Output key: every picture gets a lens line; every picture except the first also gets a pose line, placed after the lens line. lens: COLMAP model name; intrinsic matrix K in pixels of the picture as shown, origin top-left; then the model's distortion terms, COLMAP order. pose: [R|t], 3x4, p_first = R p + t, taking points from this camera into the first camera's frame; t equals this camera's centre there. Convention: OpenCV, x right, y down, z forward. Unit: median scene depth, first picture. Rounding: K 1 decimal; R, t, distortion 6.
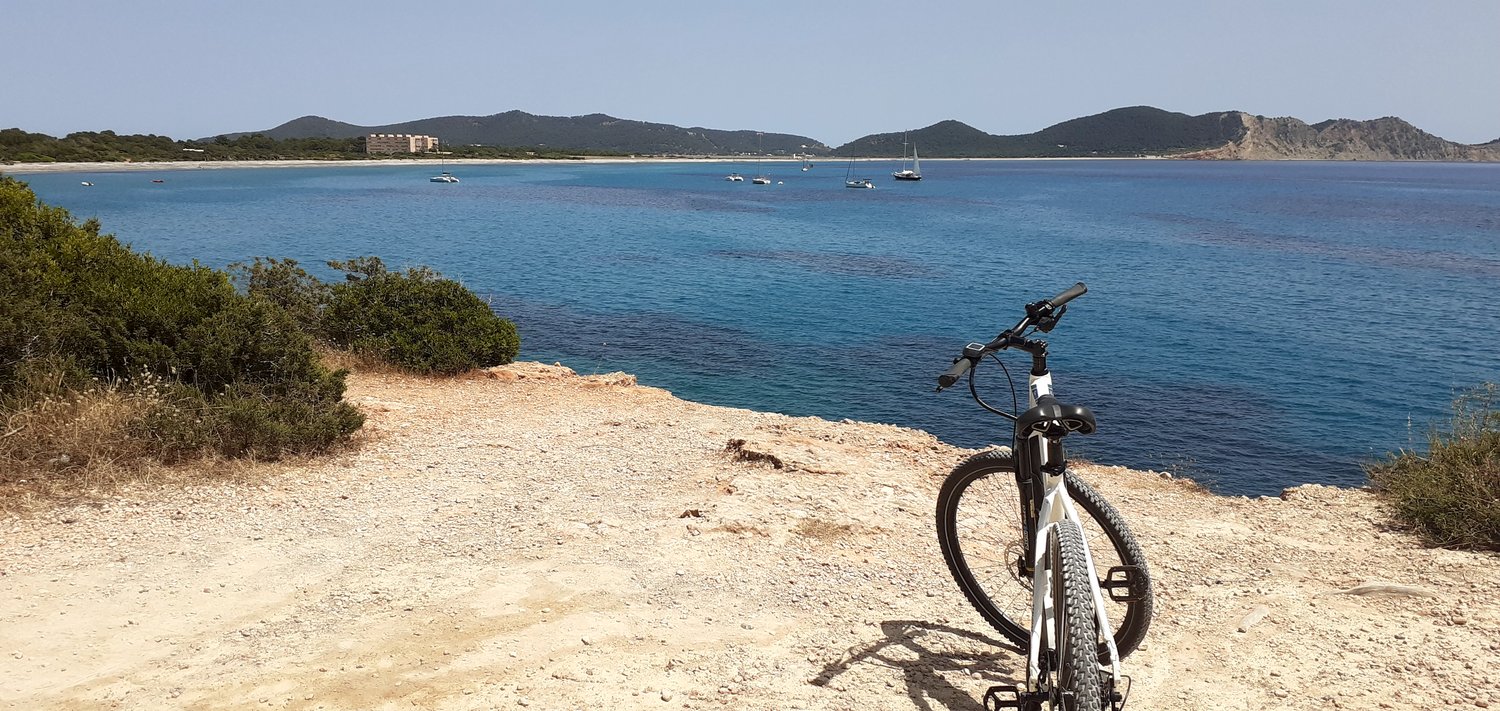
lens RADIAL K [[1182.1, 0, 748.2], [0, 1182.1, 366.7], [0, 0, 1]] dist [0.028190, -0.038237]
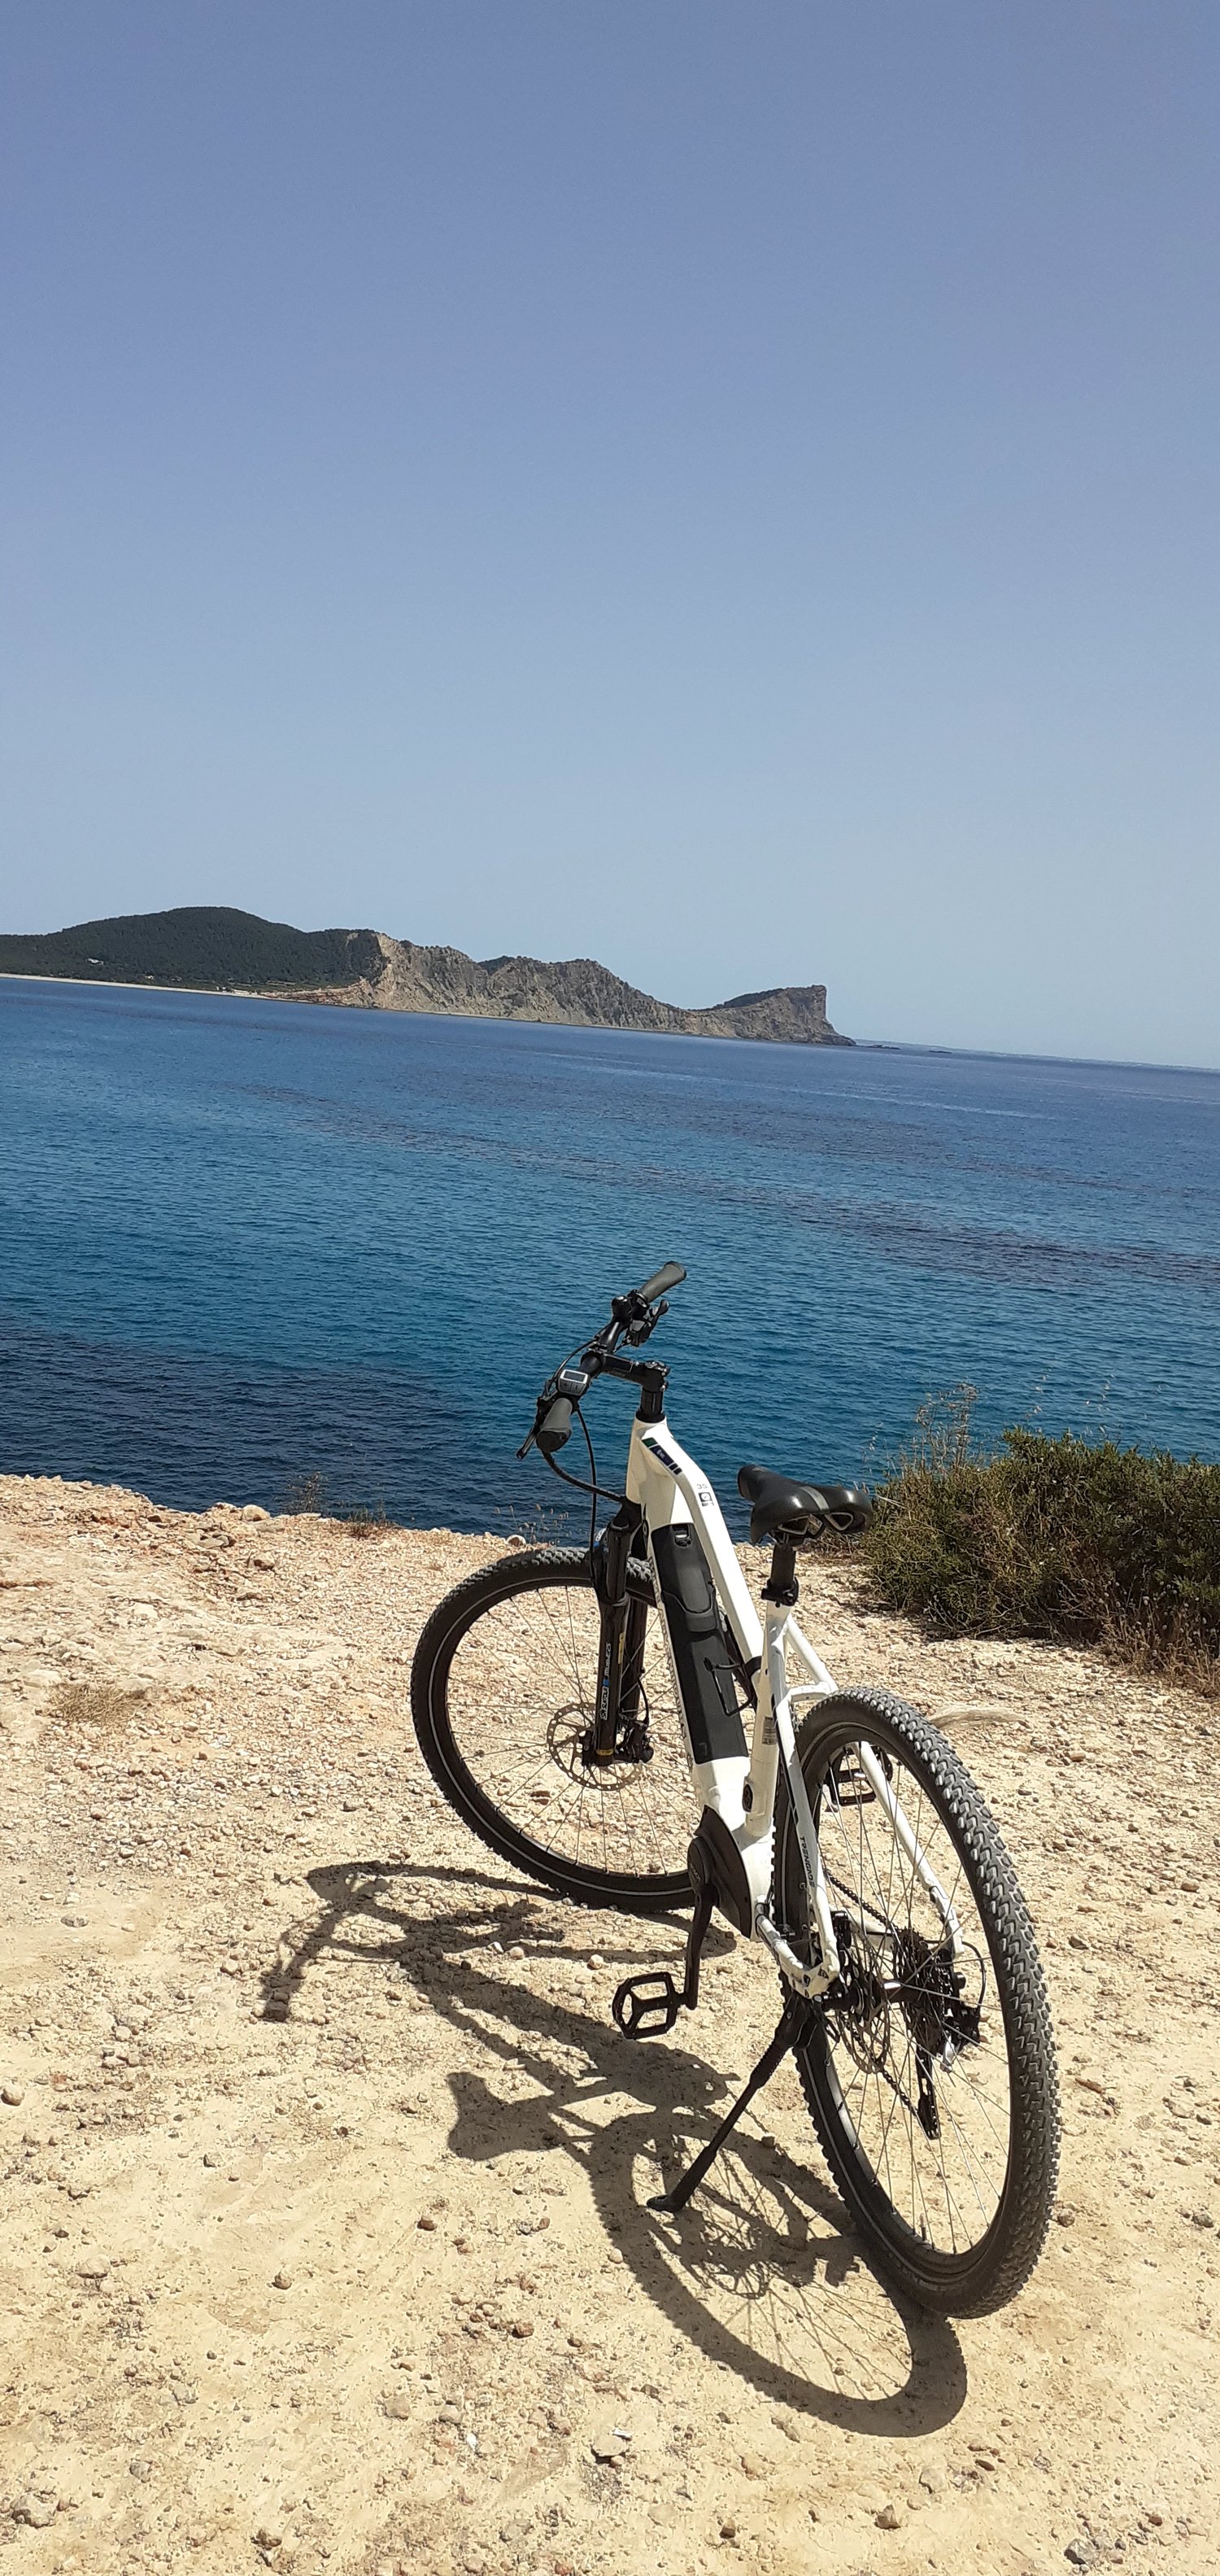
lens RADIAL K [[2029.7, 0, 611.6], [0, 2029.7, 1284.6], [0, 0, 1]] dist [0.028190, -0.038237]
pose [[0.873395, 0.005017, 0.486987, -0.179139], [0.007701, 0.999680, -0.024112, -0.024818], [-0.486952, 0.024809, 0.873077, 0.091623]]
